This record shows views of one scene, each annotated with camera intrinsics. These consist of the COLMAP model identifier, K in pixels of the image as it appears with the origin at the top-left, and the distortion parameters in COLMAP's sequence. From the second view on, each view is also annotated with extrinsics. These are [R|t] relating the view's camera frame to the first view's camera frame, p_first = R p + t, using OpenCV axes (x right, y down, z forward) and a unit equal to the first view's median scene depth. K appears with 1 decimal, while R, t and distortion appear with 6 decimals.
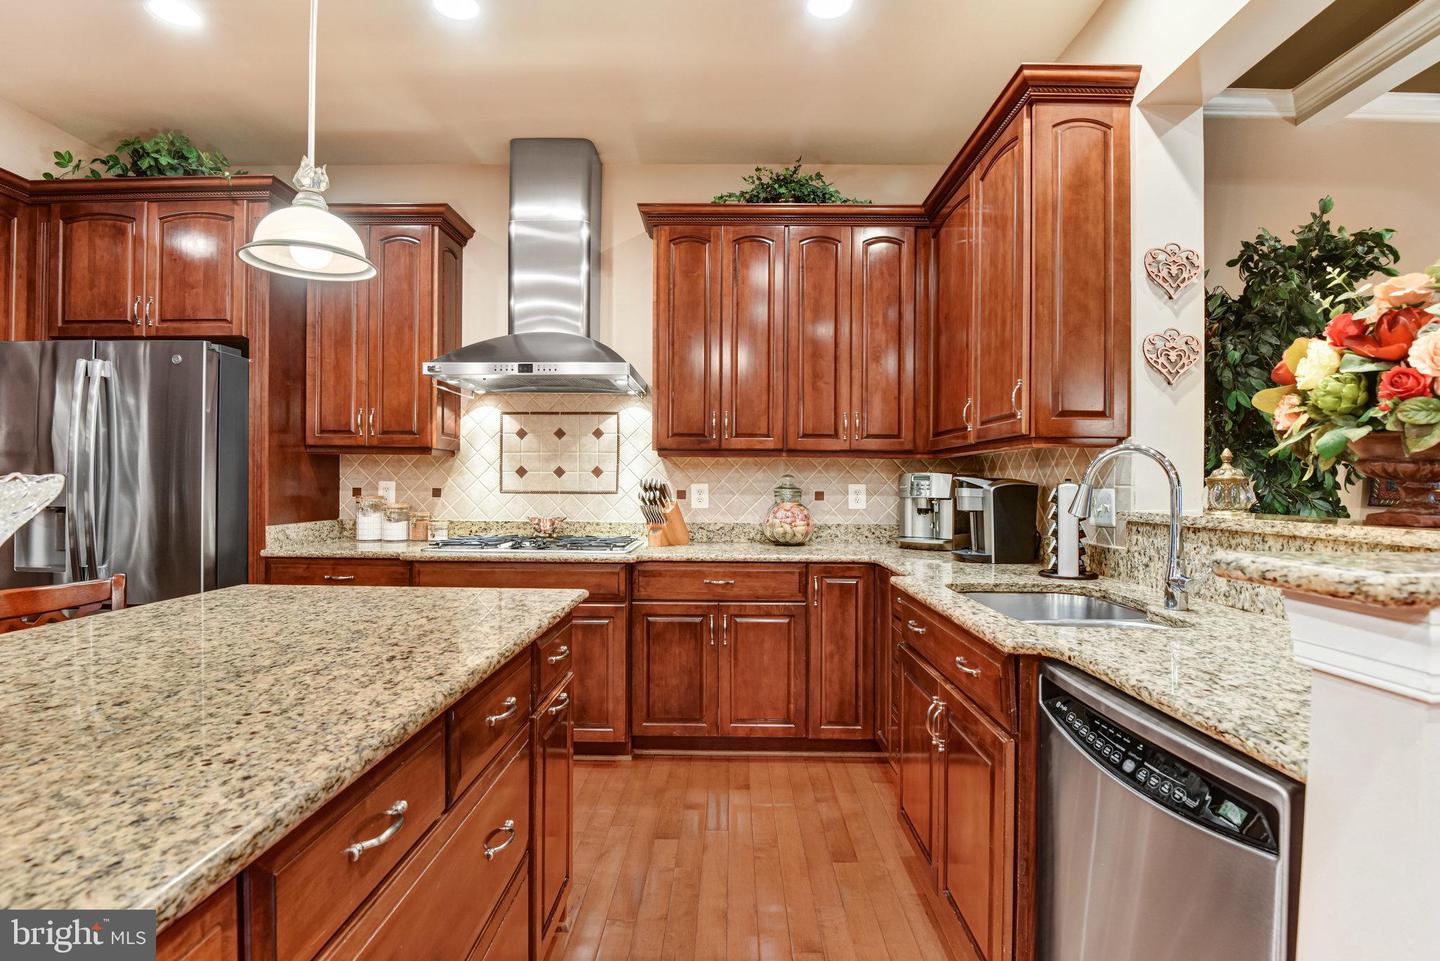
lens RADIAL K [[701.9, 0, 716.0], [0, 701.9, 488.8], [0, 0, 1]] dist [-0.017578, -0.003436]
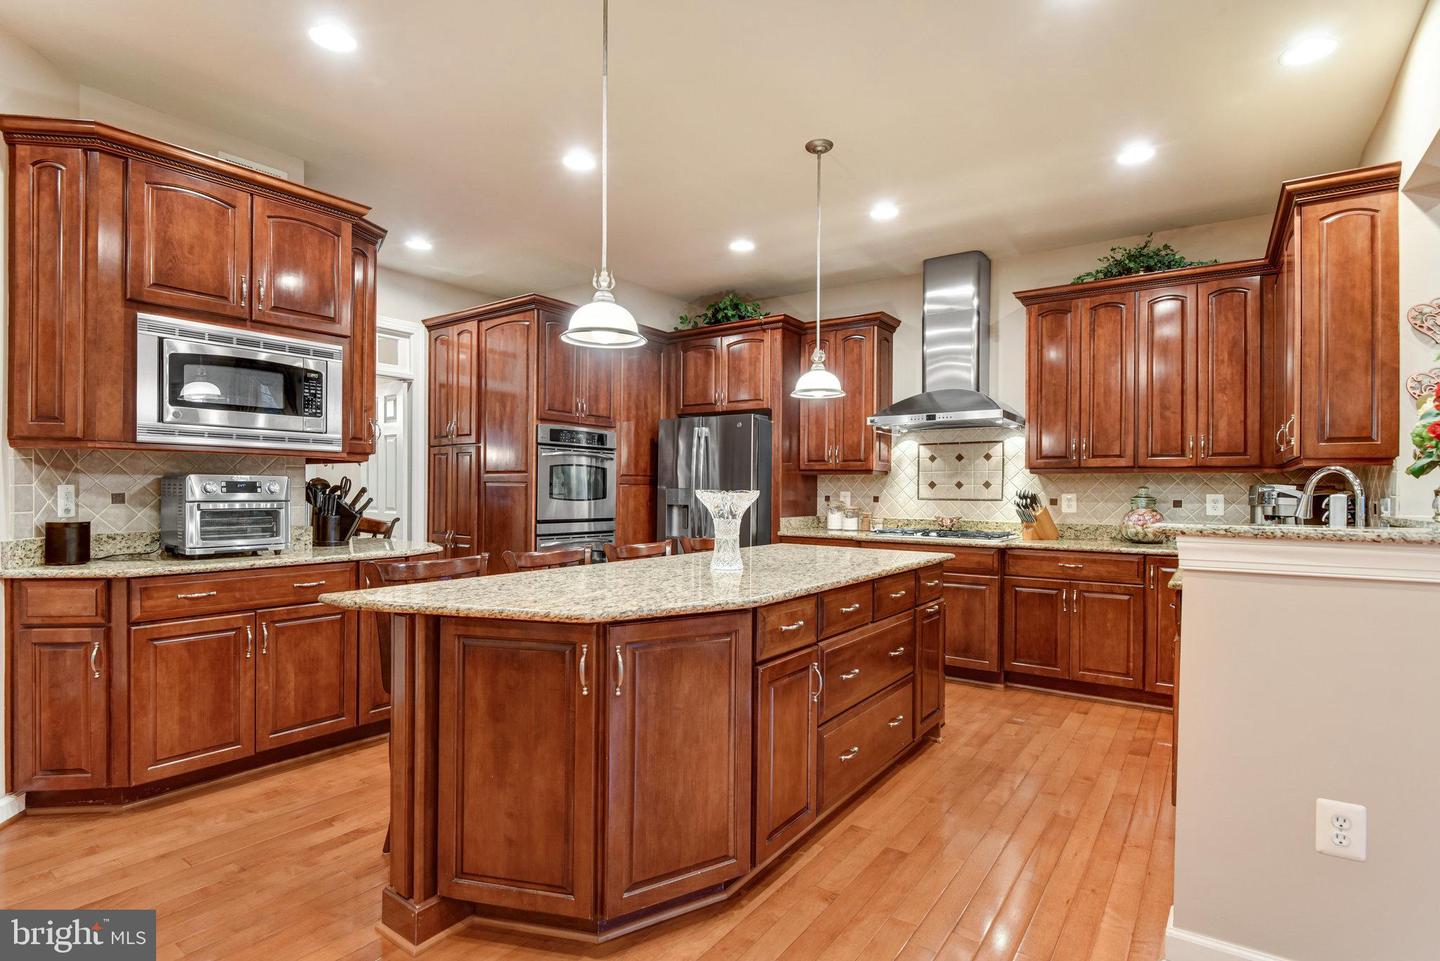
lens RADIAL K [[701.9, 0, 720.8], [0, 701.9, 501.6], [0, 0, 1]] dist [-0.017578, -0.003436]
pose [[0.823588, 0.007963, -0.567132, 0.199601], [-0.005441, 0.999966, 0.006140, 0.003376], [0.567162, -0.001971, 0.823604, -0.473709]]
